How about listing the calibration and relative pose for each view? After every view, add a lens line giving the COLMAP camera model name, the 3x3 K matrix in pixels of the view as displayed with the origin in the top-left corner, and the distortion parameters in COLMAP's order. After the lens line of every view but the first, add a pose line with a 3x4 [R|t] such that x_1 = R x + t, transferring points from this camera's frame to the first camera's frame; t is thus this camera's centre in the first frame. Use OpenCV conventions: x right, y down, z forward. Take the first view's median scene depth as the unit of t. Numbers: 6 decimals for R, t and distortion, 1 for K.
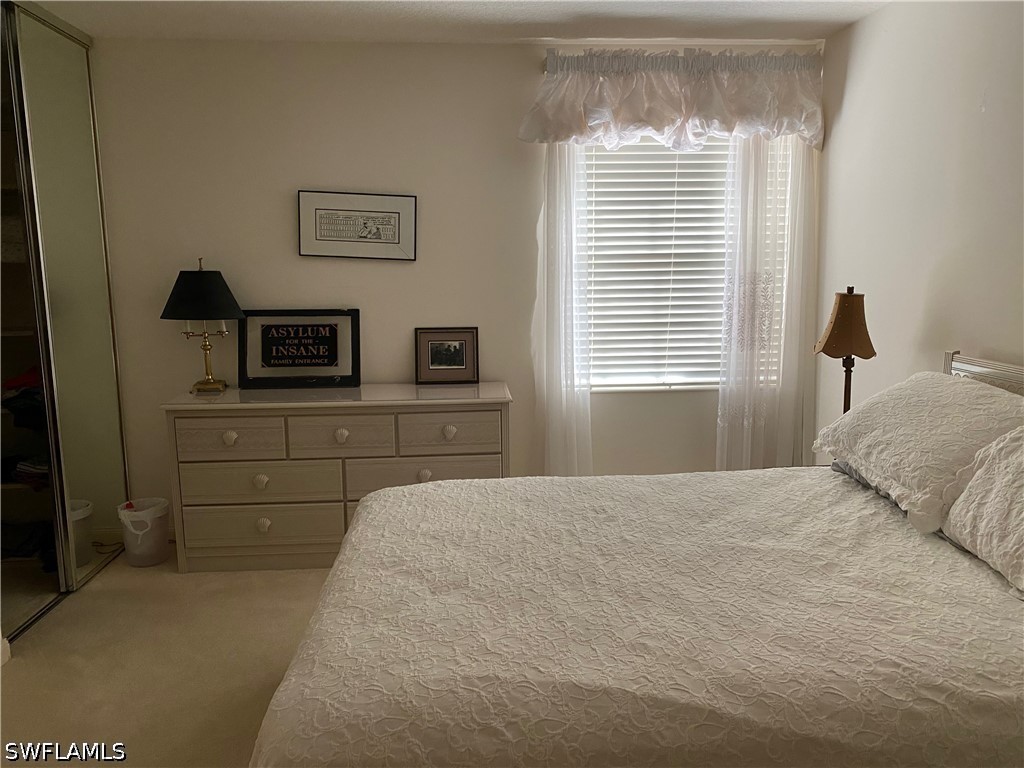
lens RADIAL K [[782.1, 0, 512.0], [0, 782.1, 384.0], [0, 0, 1]] dist [0.091266, -0.134968]
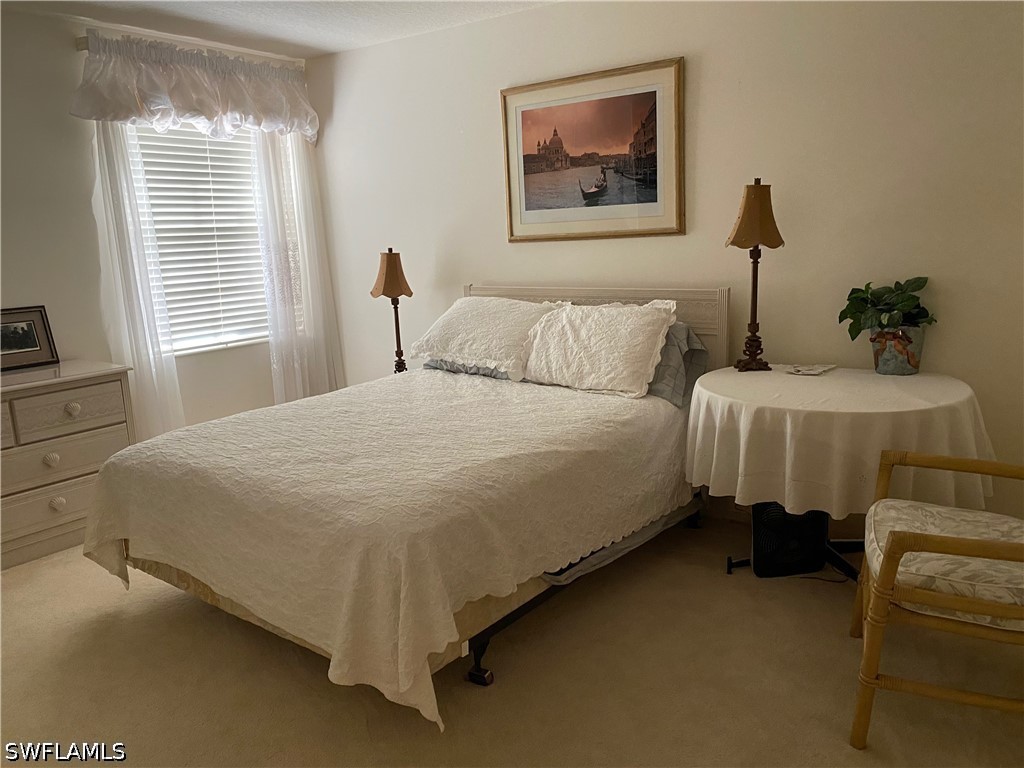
lens RADIAL K [[782.1, 0, 512.0], [0, 782.1, 384.0], [0, 0, 1]] dist [0.091266, -0.134968]
pose [[0.640110, -0.162249, 0.750956, -0.447630], [0.148647, 0.985132, 0.086138, 0.024635], [-0.753766, 0.056489, 0.654710, -0.068579]]
